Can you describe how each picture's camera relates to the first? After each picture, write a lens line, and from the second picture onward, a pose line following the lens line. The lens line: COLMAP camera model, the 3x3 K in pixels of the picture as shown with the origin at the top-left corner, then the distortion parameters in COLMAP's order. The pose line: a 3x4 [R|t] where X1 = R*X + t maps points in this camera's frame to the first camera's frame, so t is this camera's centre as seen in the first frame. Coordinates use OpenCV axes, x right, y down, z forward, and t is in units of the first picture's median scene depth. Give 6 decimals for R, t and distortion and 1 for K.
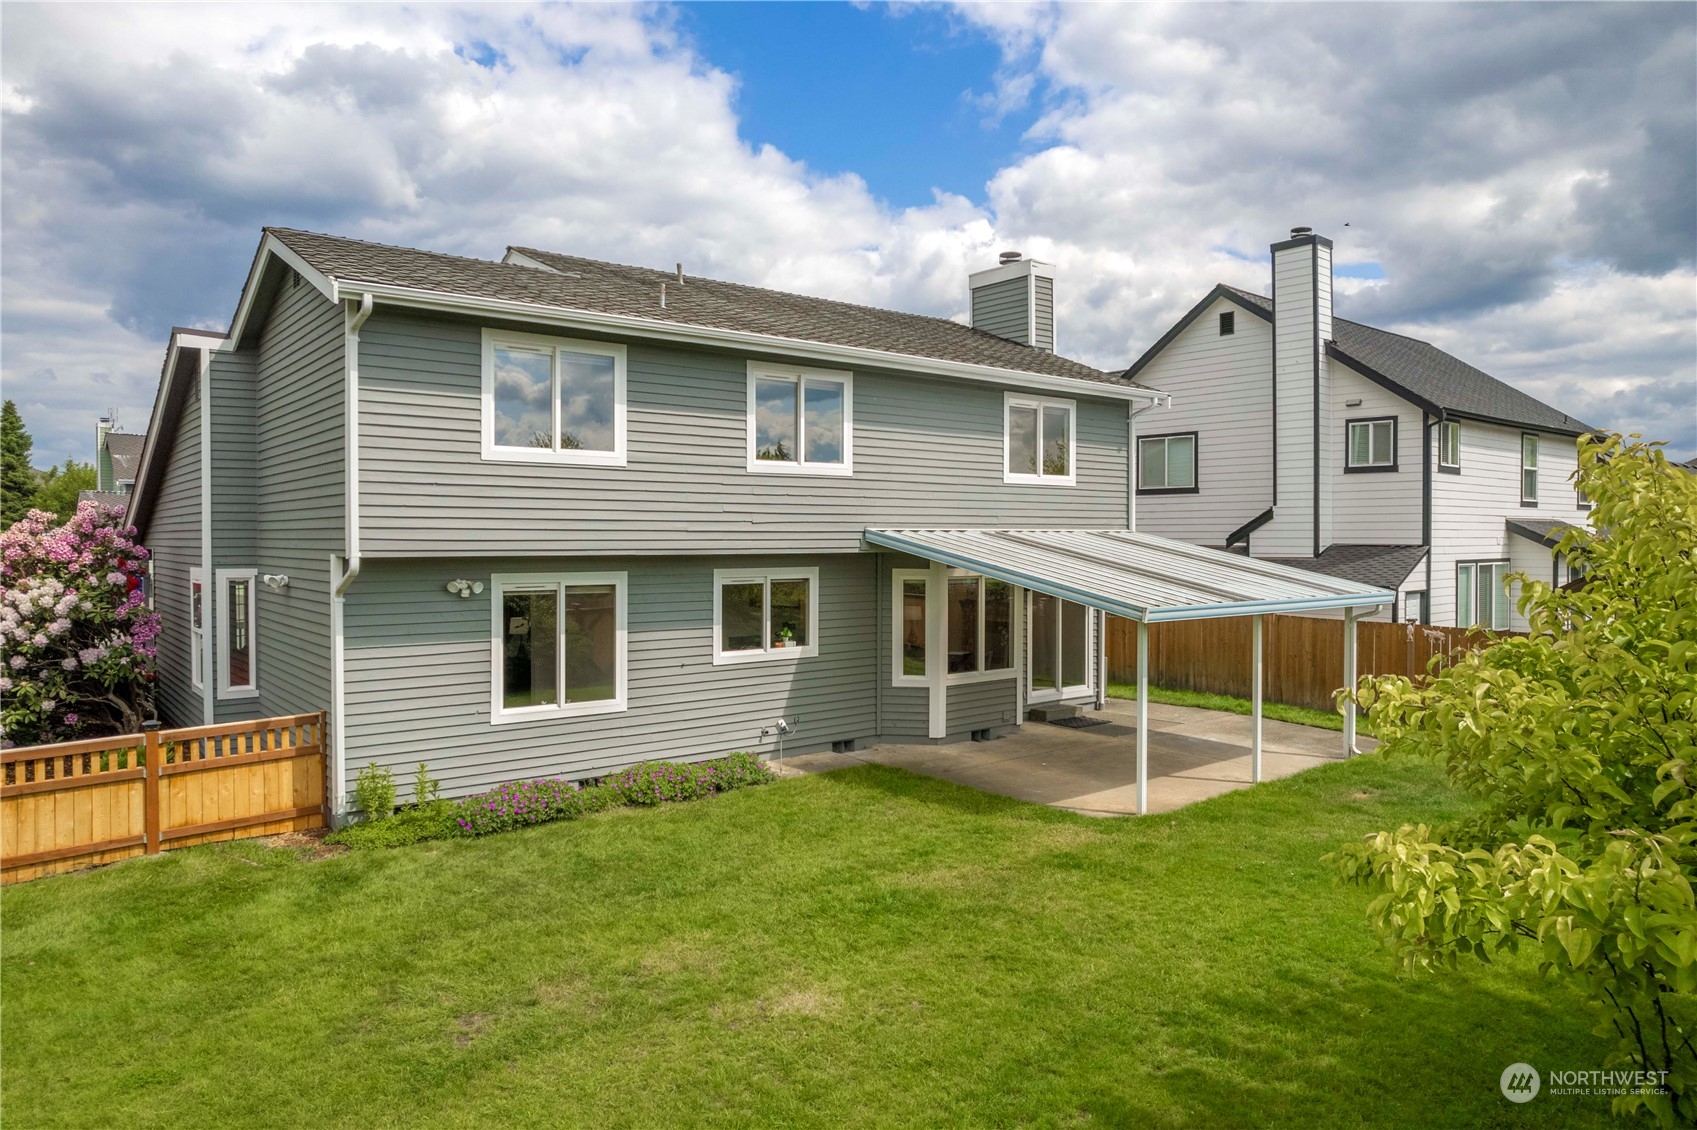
lens RADIAL K [[1148.2, 0, 848.5], [0, 1148.2, 565.0], [0, 0, 1]] dist [-0.021281, -0.000534]
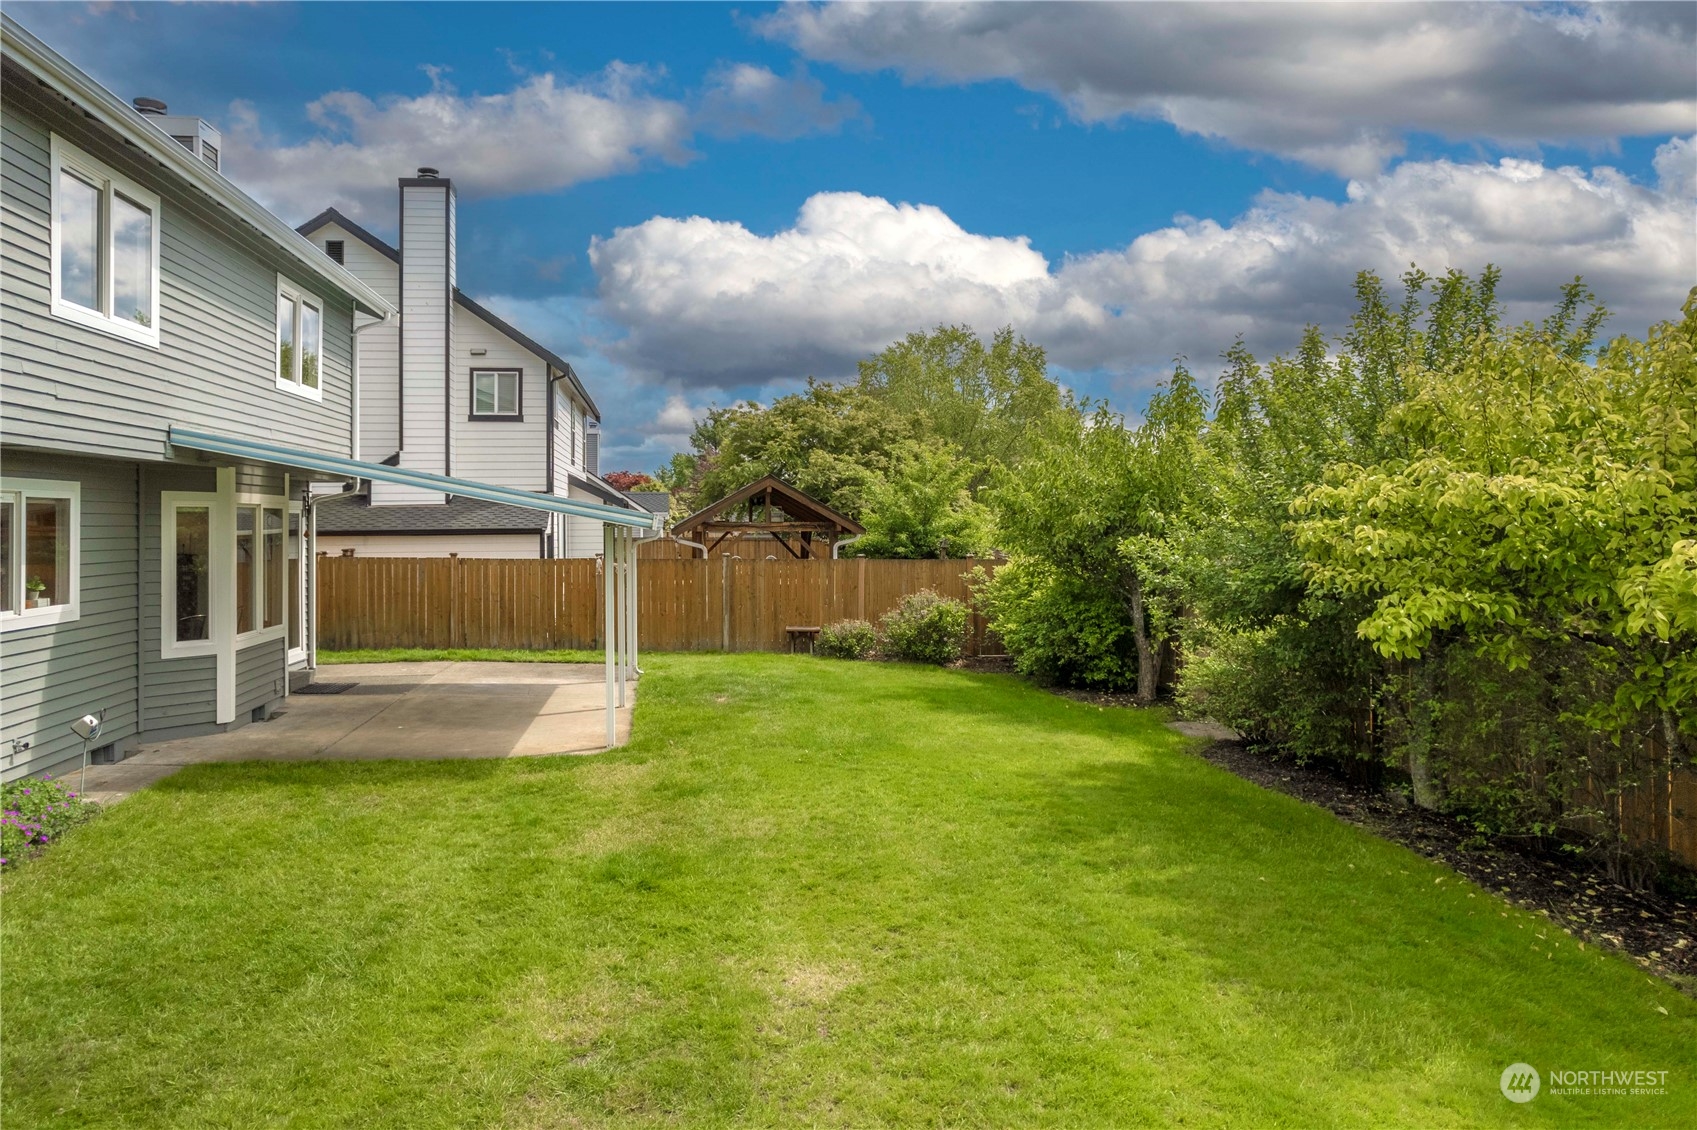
lens RADIAL K [[1111.7, 0, 853.1], [0, 1111.7, 516.0], [0, 0, 1]] dist [-0.021861, -0.000024]
pose [[0.519997, -0.003002, 0.854163, -0.315893], [0.033582, 0.999293, -0.016931, 0.043952], [-0.853508, 0.037488, 0.519730, 0.287327]]
